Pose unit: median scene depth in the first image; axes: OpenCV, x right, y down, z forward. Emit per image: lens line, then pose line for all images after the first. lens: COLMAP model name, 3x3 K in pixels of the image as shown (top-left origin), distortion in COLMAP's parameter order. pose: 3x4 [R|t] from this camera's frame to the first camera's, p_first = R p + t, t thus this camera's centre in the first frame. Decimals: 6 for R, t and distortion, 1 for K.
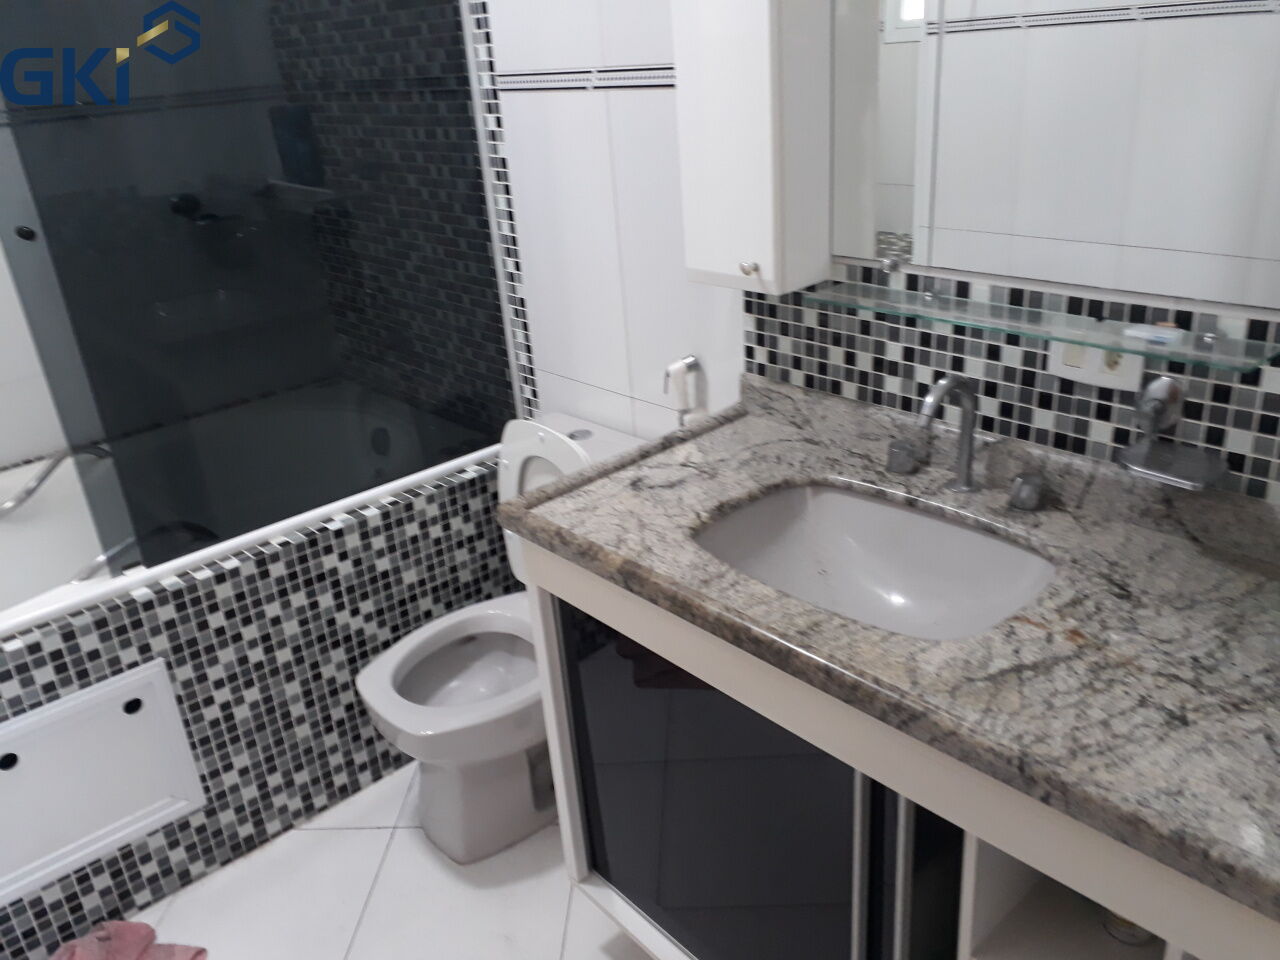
lens RADIAL K [[1022.0, 0, 651.4], [0, 1022.0, 473.1], [0, 0, 1]] dist [0.027136, -0.038426]
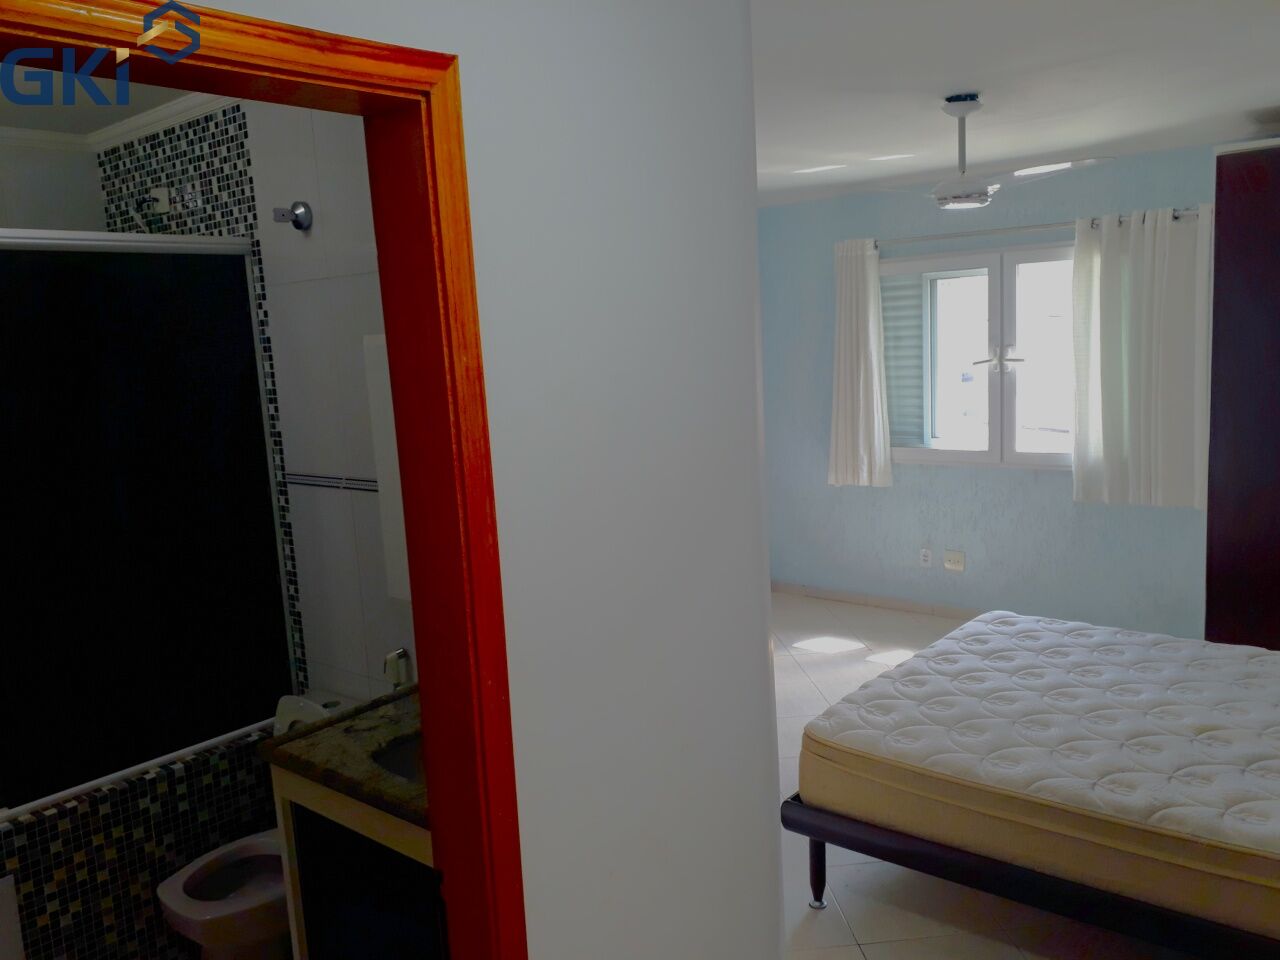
lens RADIAL K [[1022.0, 0, 630.3], [0, 1022.0, 470.3], [0, 0, 1]] dist [0.027136, -0.038426]
pose [[0.992555, -0.000945, 0.121795, 0.180505], [0.035569, 0.958629, -0.282428, 0.071763], [-0.116489, 0.284658, 0.951525, -0.558046]]
